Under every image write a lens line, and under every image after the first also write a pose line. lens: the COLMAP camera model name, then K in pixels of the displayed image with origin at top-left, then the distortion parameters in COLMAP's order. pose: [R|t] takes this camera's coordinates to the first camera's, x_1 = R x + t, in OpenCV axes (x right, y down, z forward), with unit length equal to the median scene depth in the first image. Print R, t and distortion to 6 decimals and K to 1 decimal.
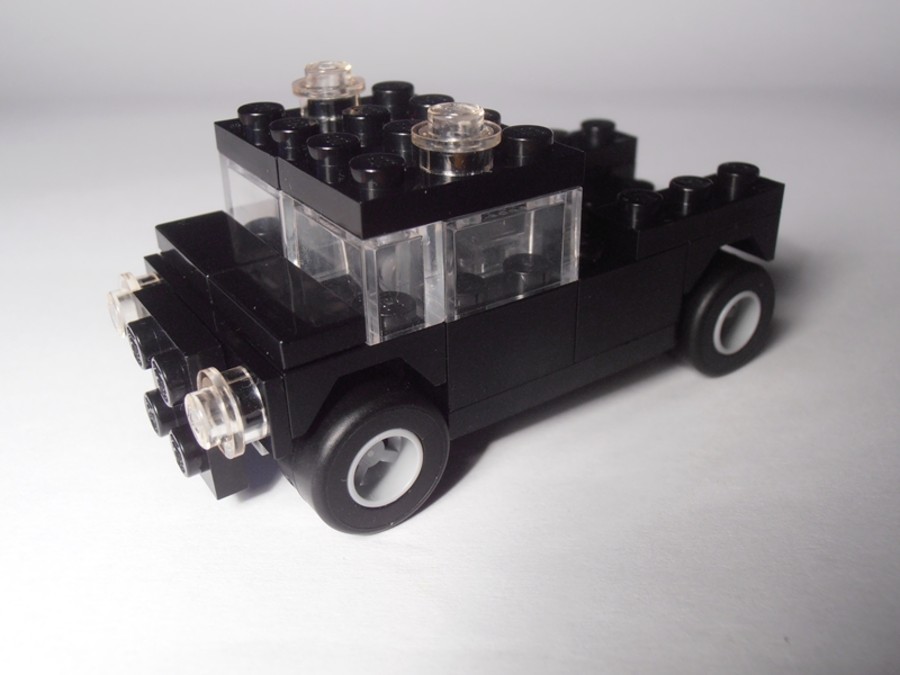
lens RADIAL K [[928.9, 0, 450.0], [0, 928.9, 337.5], [0, 0, 1]] dist [-0.011791, -0.007906]
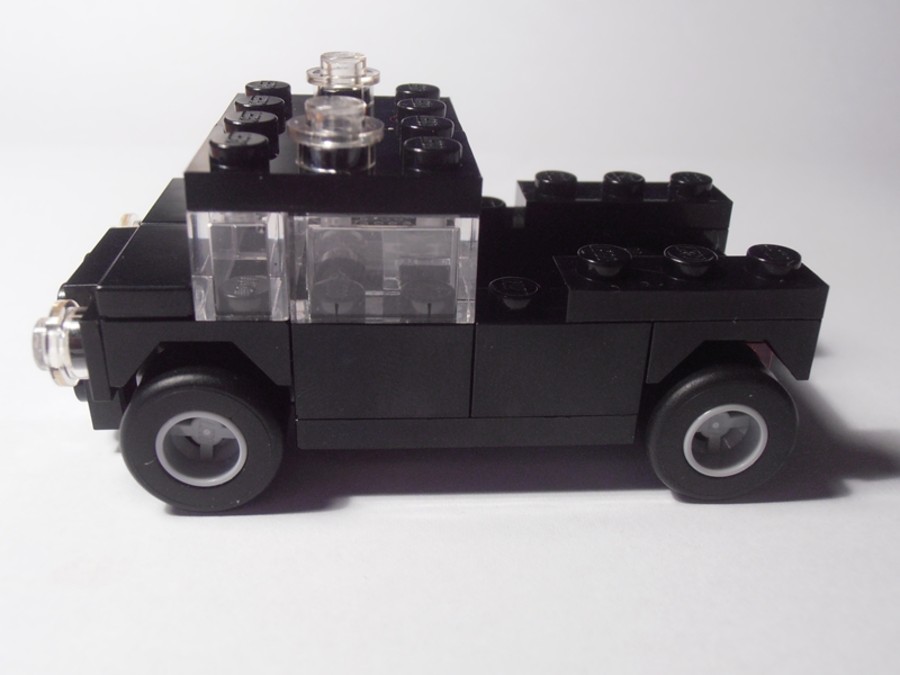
lens RADIAL K [[928.9, 0, 450.0], [0, 928.9, 337.5], [0, 0, 1]] dist [-0.011791, -0.007906]
pose [[0.842733, 0.256094, -0.473515, 0.586729], [-0.276898, 0.960529, 0.026683, -0.071188], [0.461659, 0.108628, 0.880381, 0.239137]]
